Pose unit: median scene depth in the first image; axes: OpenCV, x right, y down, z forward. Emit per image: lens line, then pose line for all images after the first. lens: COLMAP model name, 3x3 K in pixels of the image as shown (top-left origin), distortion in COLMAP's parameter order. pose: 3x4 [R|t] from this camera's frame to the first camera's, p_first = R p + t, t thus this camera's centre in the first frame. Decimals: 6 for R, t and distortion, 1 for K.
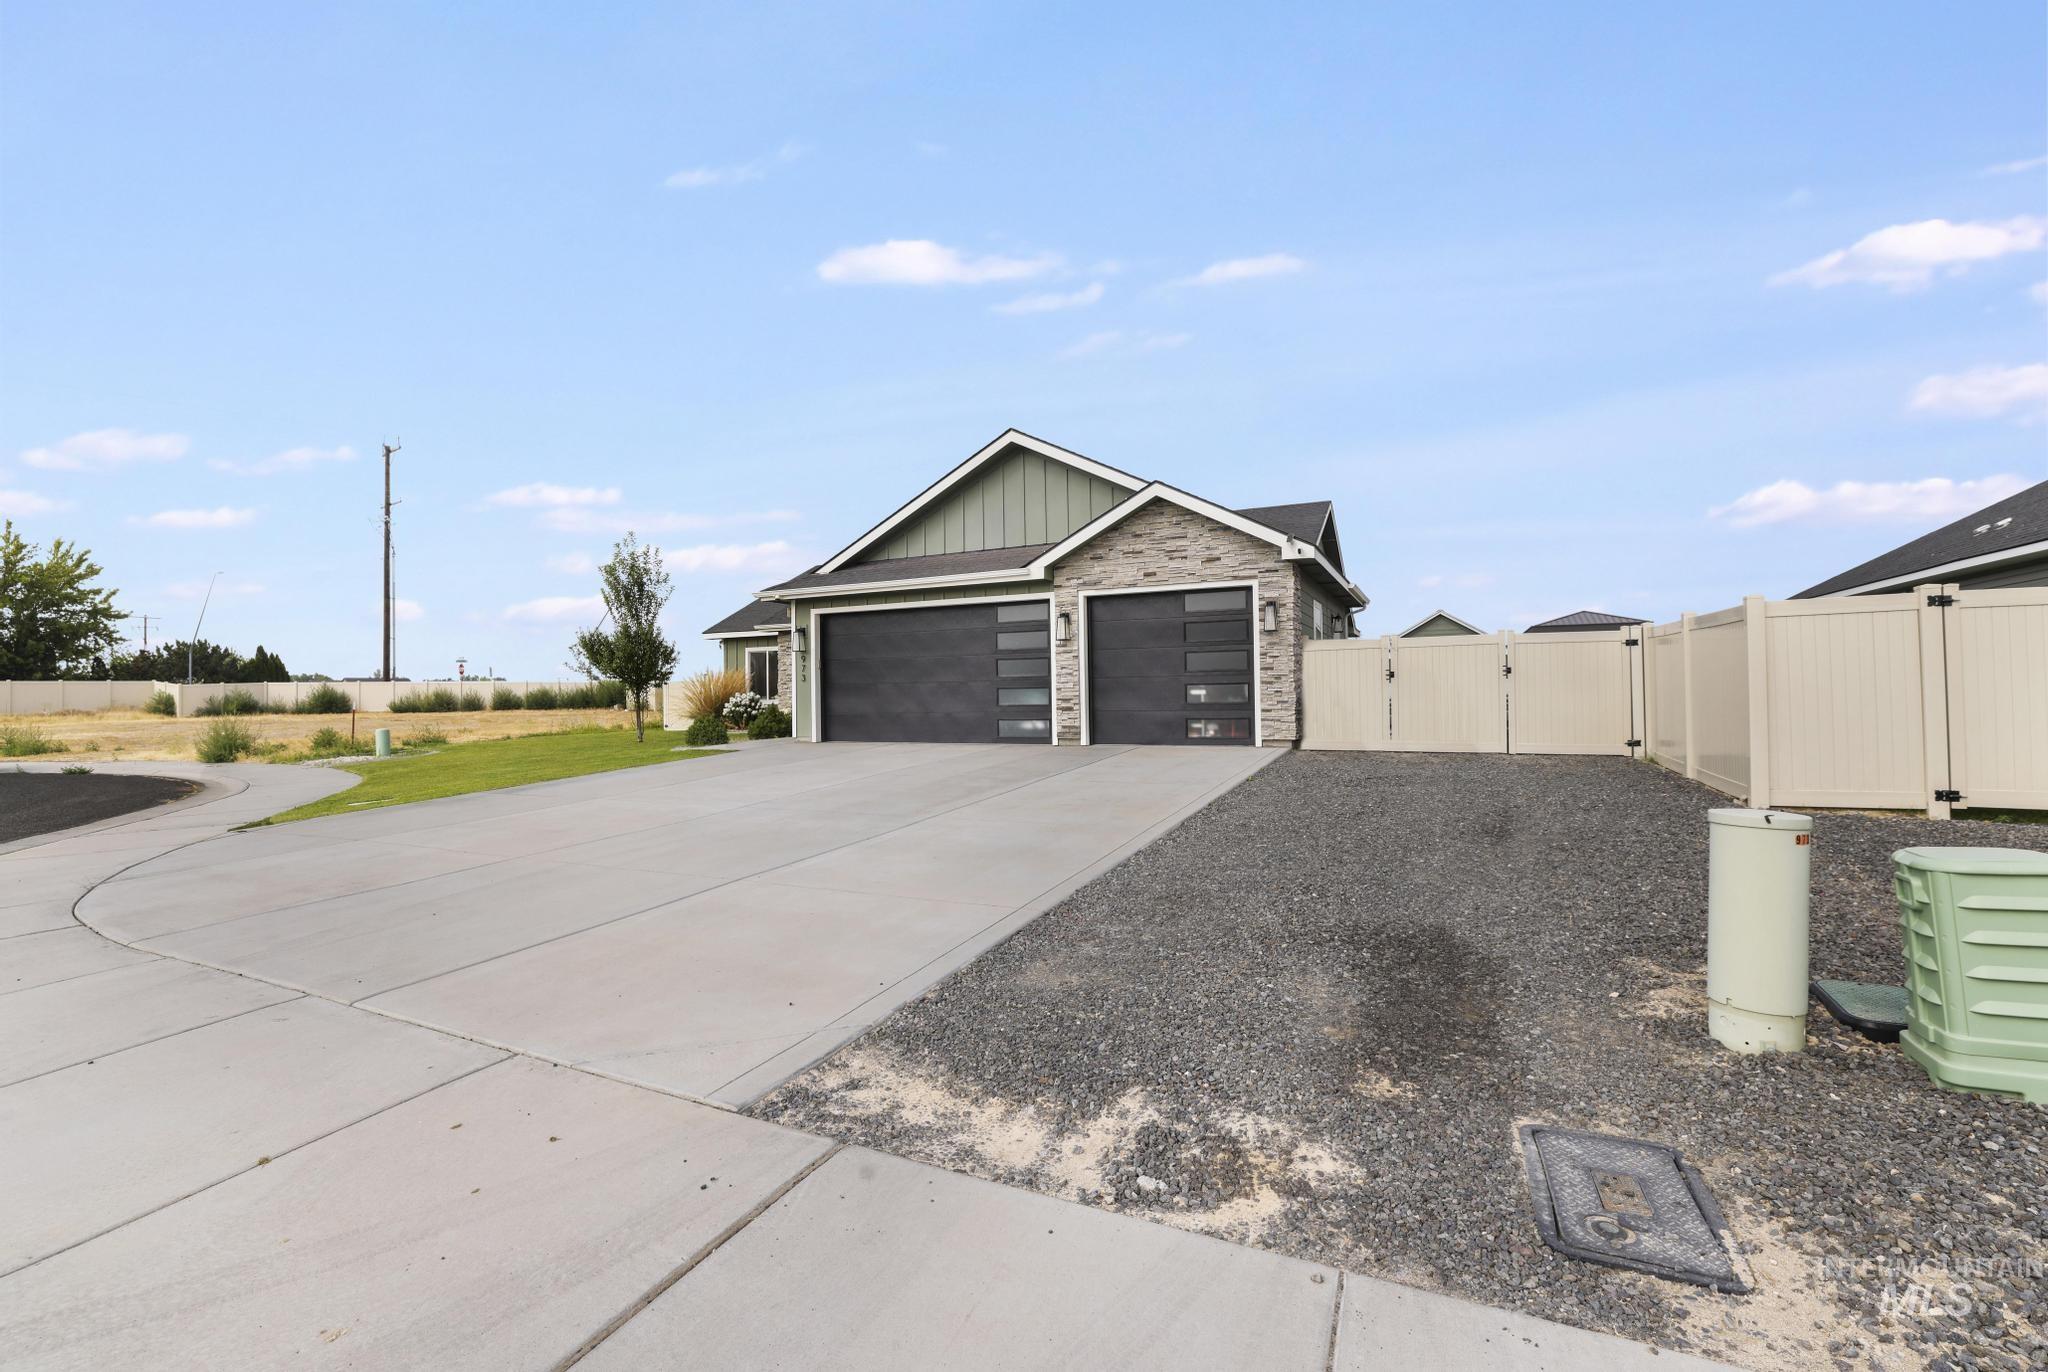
lens RADIAL K [[866.8, 0, 1015.9], [0, 866.8, 666.8], [0, 0, 1]] dist [-0.037183, 0.012974]
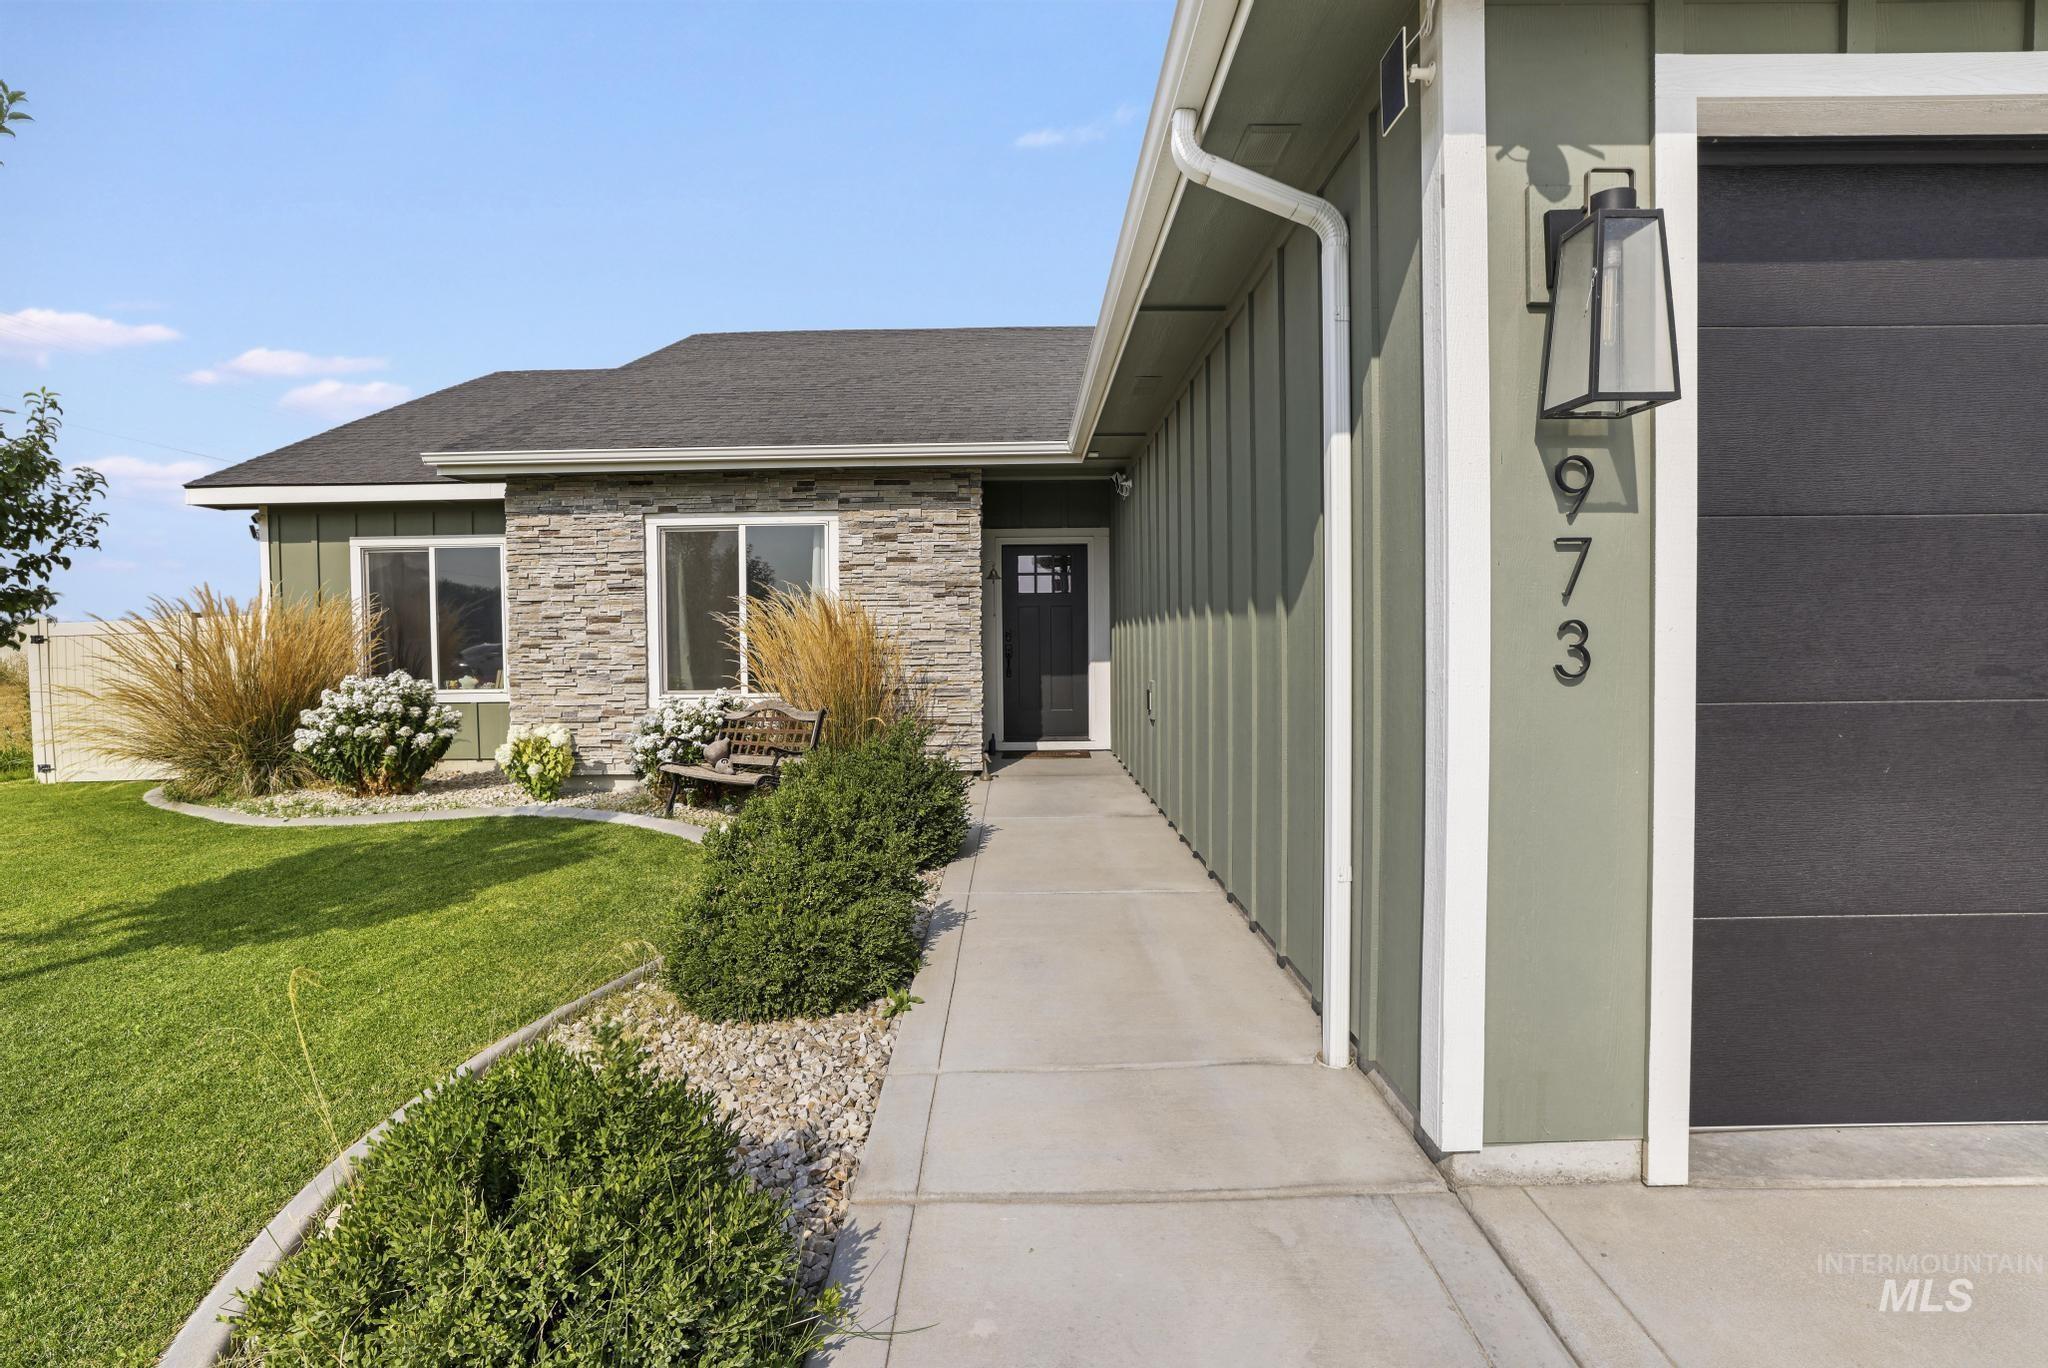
lens RADIAL K [[887.2, 0, 1018.9], [0, 887.2, 635.4], [0, 0, 1]] dist [-0.036930, 0.016120]
pose [[0.899357, -0.001265, 0.437214, -0.230264], [-0.010670, 0.999634, 0.024841, 0.005809], [-0.437086, -0.027006, 0.899014, 0.584362]]
